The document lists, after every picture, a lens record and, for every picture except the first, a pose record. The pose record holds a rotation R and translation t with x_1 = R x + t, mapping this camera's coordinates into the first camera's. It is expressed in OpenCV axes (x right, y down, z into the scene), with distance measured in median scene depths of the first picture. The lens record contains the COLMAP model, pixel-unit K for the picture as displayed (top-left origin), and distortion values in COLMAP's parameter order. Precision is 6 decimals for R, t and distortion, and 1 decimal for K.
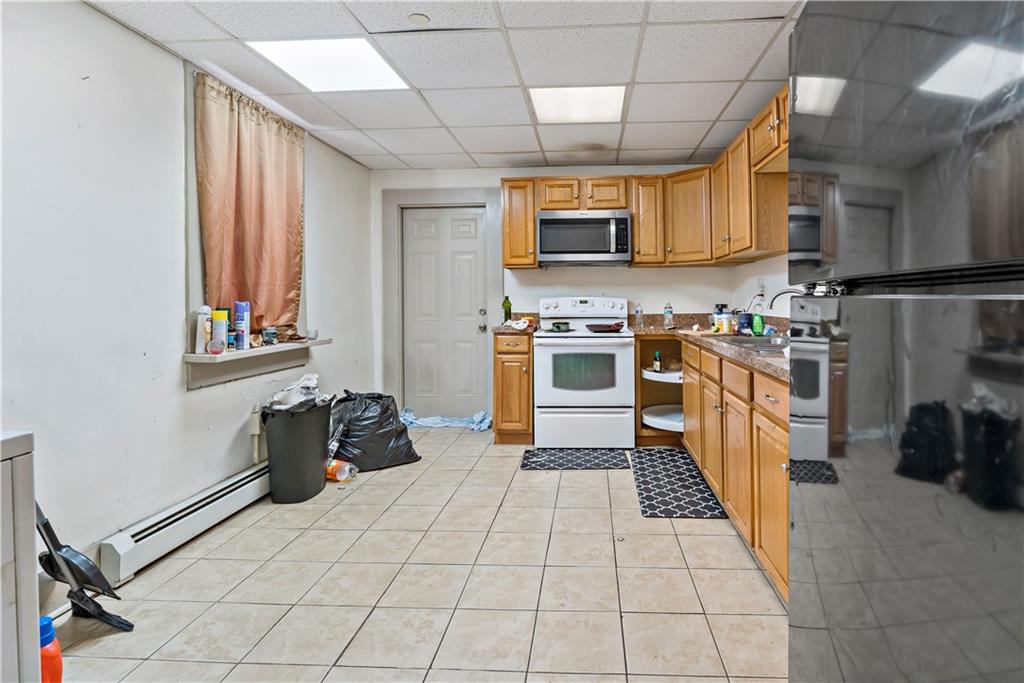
lens RADIAL K [[503.5, 0, 565.3], [0, 503.5, 299.6], [0, 0, 1]] dist [-0.004764, -0.000421]
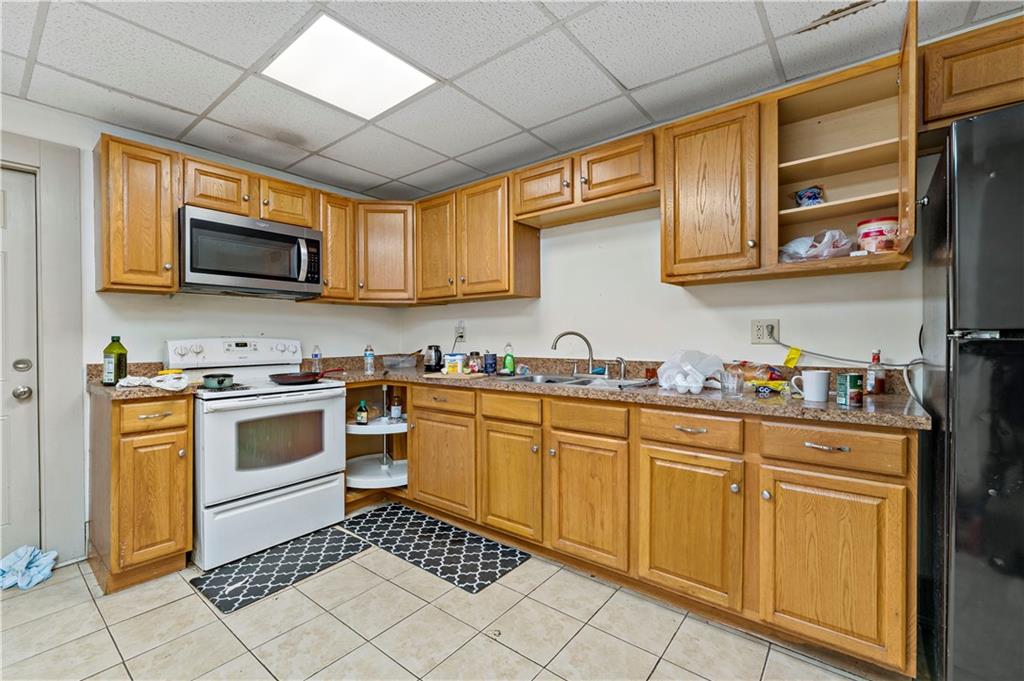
lens RADIAL K [[440.4, 0, 509.9], [0, 440.4, 340.6], [0, 0, 1]] dist [-0.001705, 0.000147]
pose [[0.586146, -0.004745, 0.810192, -0.284291], [0.002150, 0.999988, 0.004302, -0.003485], [-0.810203, -0.000780, 0.586149, 0.346926]]
